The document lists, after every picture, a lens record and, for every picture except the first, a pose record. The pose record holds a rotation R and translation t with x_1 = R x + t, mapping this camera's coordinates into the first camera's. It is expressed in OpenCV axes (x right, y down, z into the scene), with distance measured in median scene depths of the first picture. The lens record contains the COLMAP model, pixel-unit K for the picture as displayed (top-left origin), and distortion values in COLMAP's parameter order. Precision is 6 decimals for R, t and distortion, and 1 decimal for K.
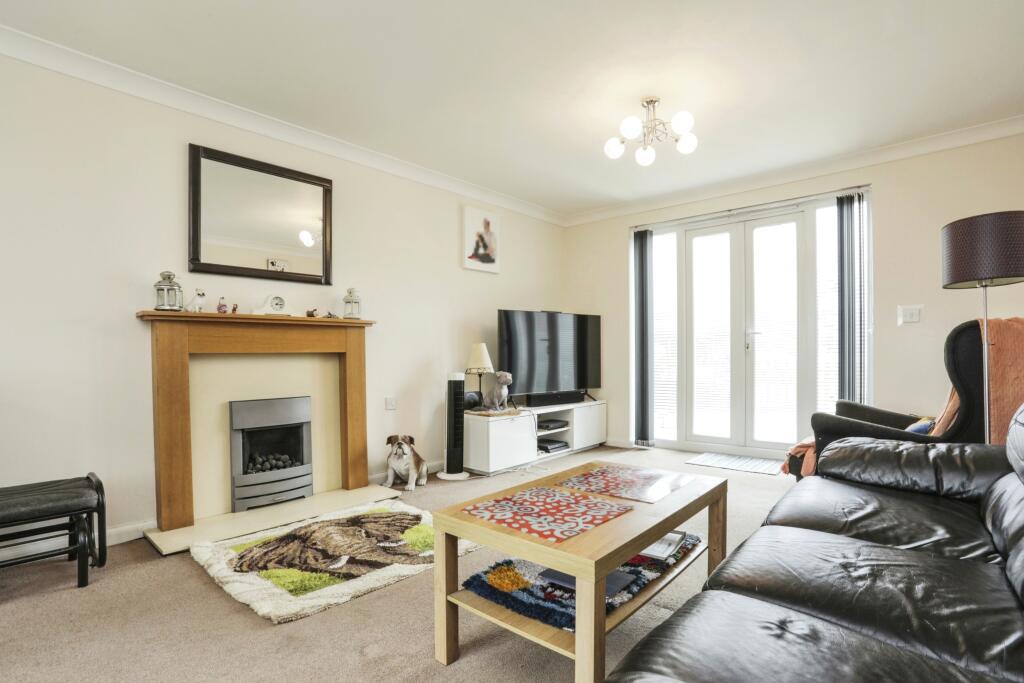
lens RADIAL K [[508.7, 0, 517.2], [0, 508.7, 344.1], [0, 0, 1]] dist [-0.031806, 0.001208]
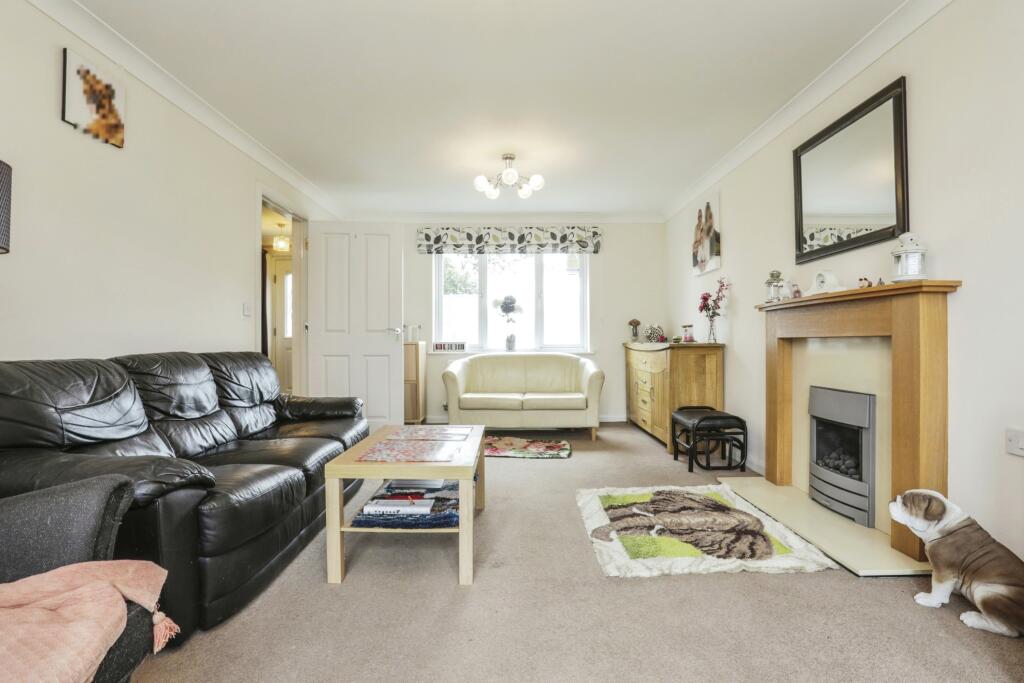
lens RADIAL K [[508.7, 0, 517.2], [0, 508.7, 344.1], [0, 0, 1]] dist [-0.031806, 0.001208]
pose [[-0.744621, 0.010981, -0.667397, 0.558691], [0.015139, 0.999885, -0.000439, 0.023531], [0.667316, -0.010431, -0.744702, 1.421215]]
